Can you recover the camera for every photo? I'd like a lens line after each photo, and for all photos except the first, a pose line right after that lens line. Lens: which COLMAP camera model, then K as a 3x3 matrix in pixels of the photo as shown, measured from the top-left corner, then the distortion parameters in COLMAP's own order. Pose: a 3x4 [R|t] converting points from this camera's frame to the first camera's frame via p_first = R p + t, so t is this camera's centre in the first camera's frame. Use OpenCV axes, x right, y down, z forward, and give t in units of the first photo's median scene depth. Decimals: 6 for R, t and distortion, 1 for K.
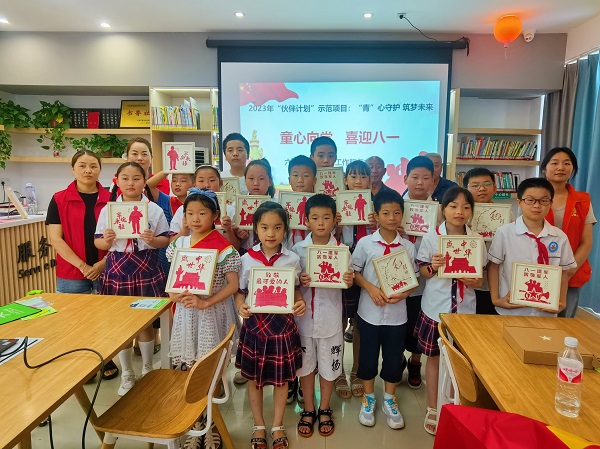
lens RADIAL K [[461.9, 0, 302.2], [0, 461.9, 226.1], [0, 0, 1]] dist [-0.003481, -0.004234]
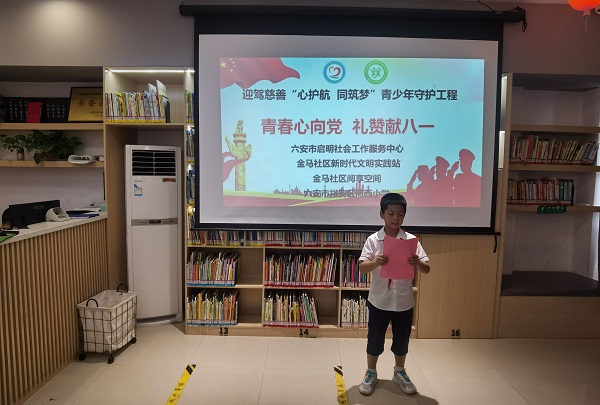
lens RADIAL K [[379.4, 0, 298.1], [0, 379.4, 203.2], [0, 0, 1]] dist [0.001146, 0.001528]
pose [[0.999810, 0.000475, -0.019488, -0.000243], [-0.001644, 0.998196, -0.060014, -0.041669], [0.019425, 0.060035, 0.998007, 0.390050]]
